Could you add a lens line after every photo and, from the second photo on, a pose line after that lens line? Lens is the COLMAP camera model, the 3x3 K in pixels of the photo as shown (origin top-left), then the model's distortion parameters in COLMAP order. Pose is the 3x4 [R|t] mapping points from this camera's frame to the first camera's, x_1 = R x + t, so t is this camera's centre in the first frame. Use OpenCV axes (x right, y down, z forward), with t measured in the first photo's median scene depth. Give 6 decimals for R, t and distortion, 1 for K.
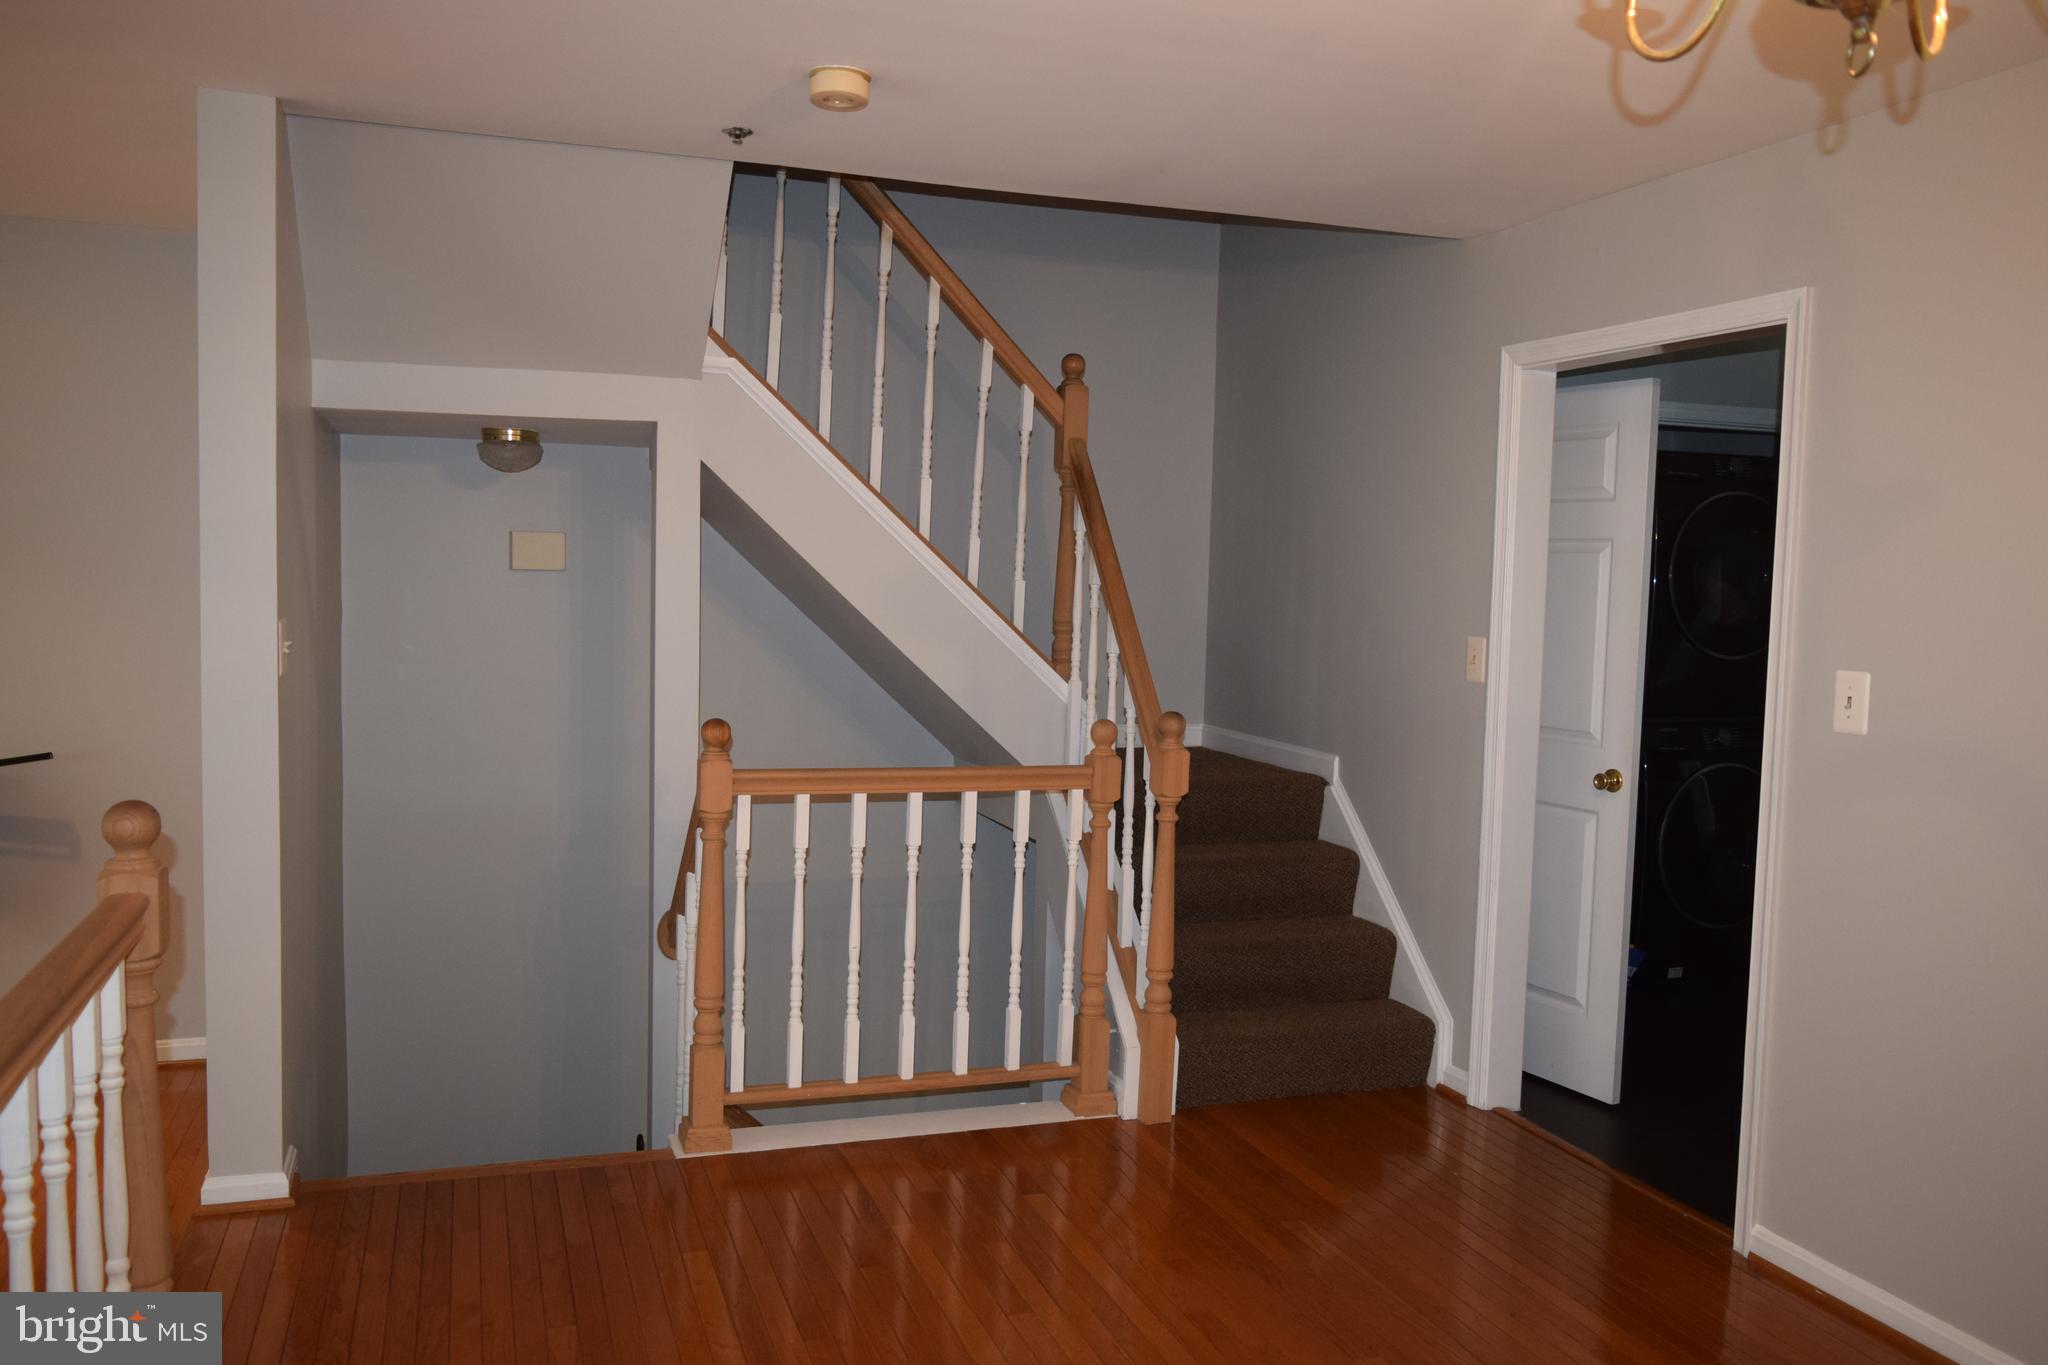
lens RADIAL K [[1581.7, 0, 1010.9], [0, 1581.7, 688.0], [0, 0, 1]] dist [-0.021444, 0.015560]
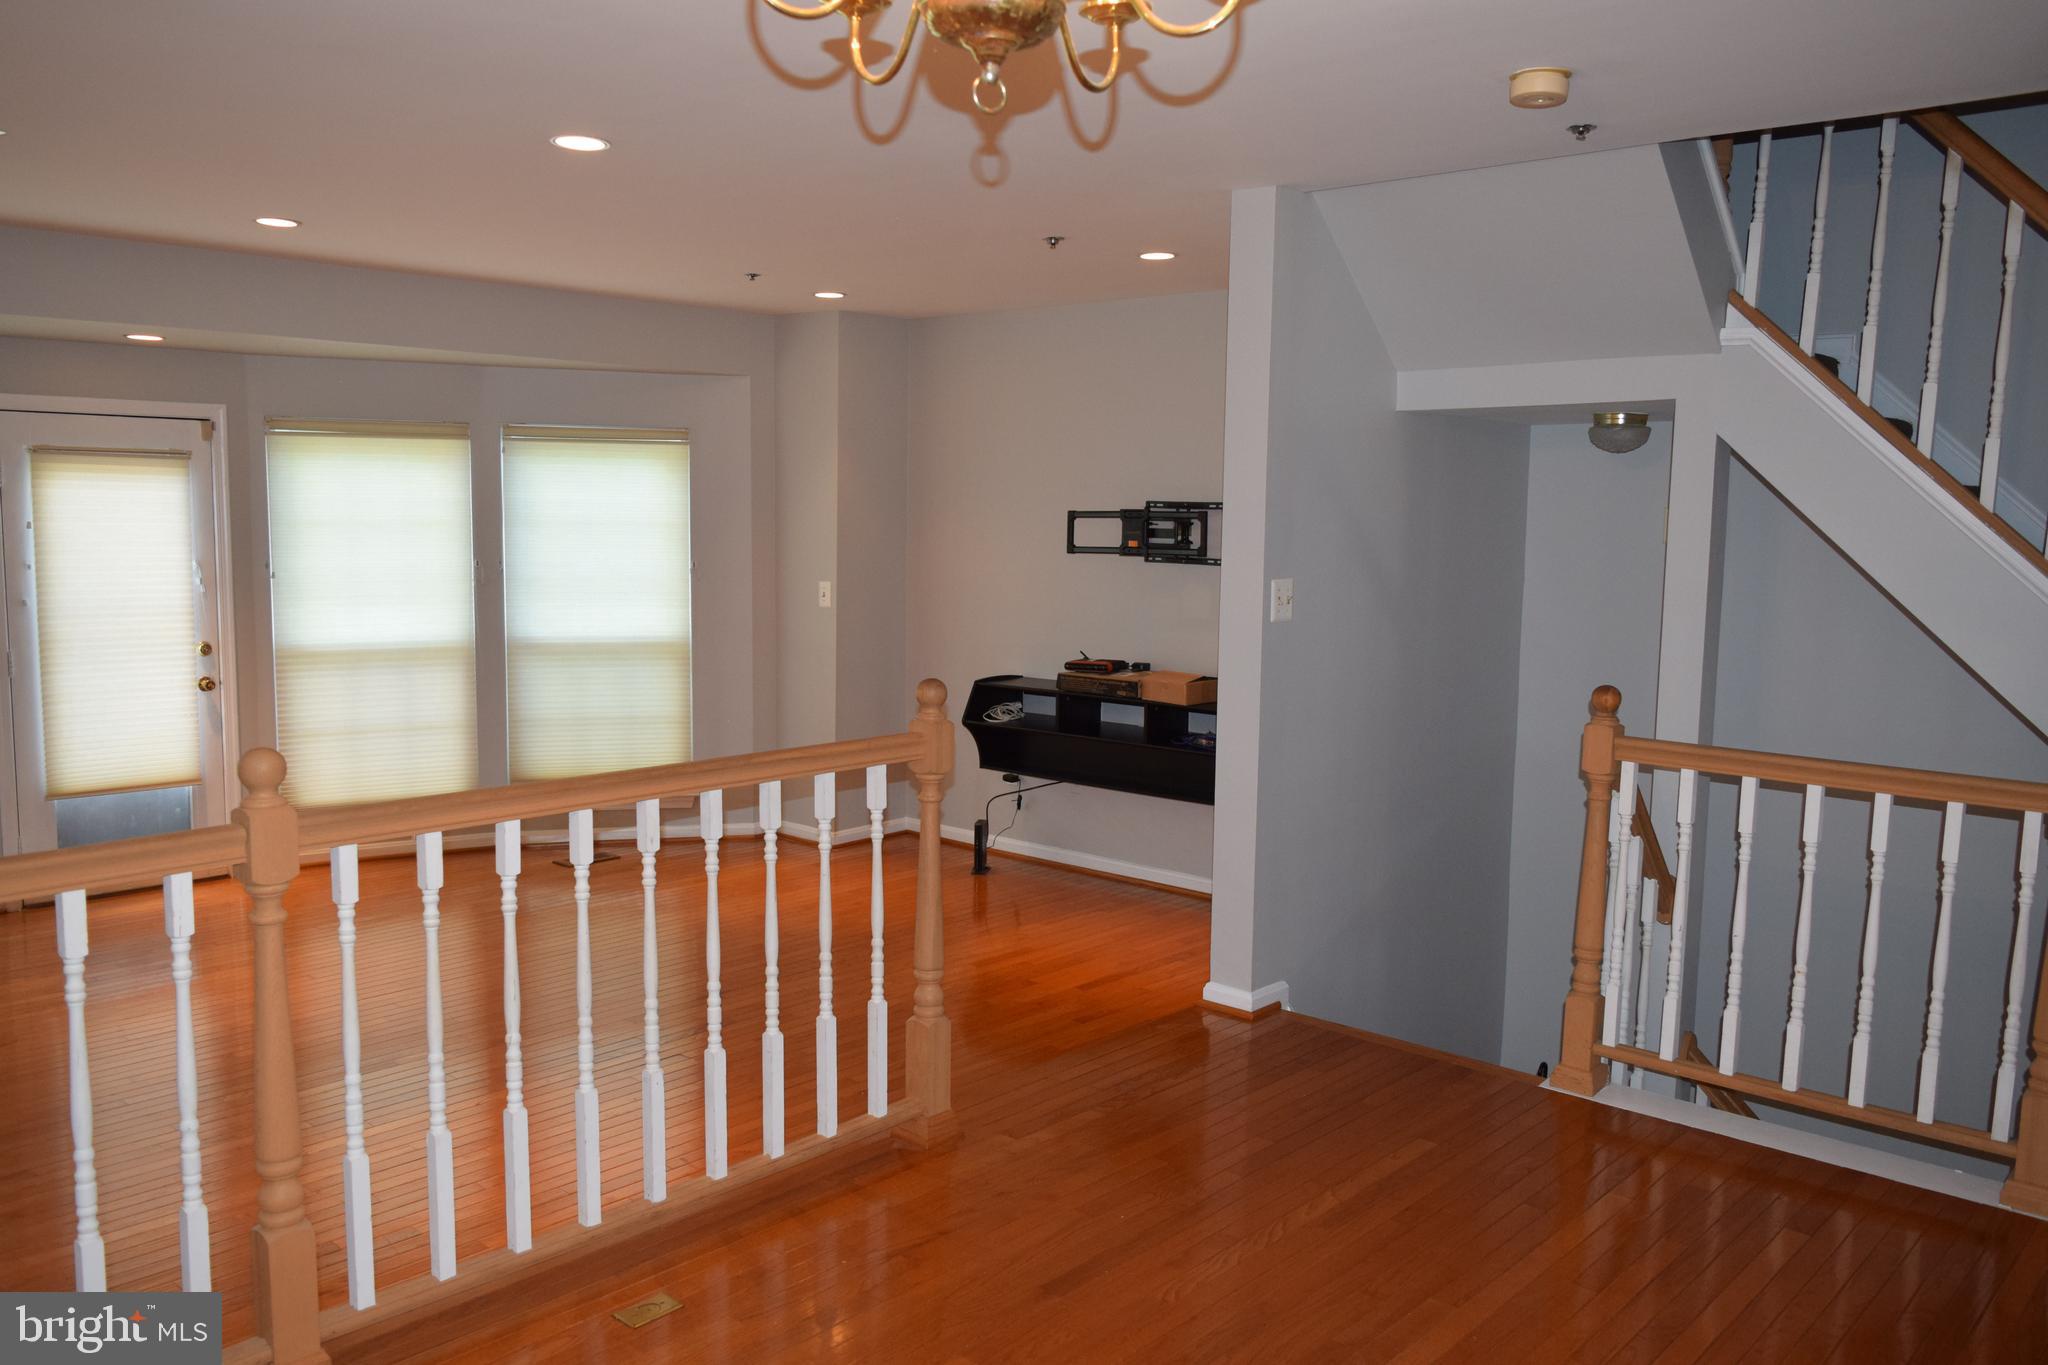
lens RADIAL K [[1581.7, 0, 1017.6], [0, 1581.7, 694.2], [0, 0, 1]] dist [-0.021444, 0.015560]
pose [[0.484180, 0.085585, -0.870773, 0.508815], [-0.071259, 0.995756, 0.058247, -0.007603], [0.872062, 0.033849, 0.488223, 0.141476]]
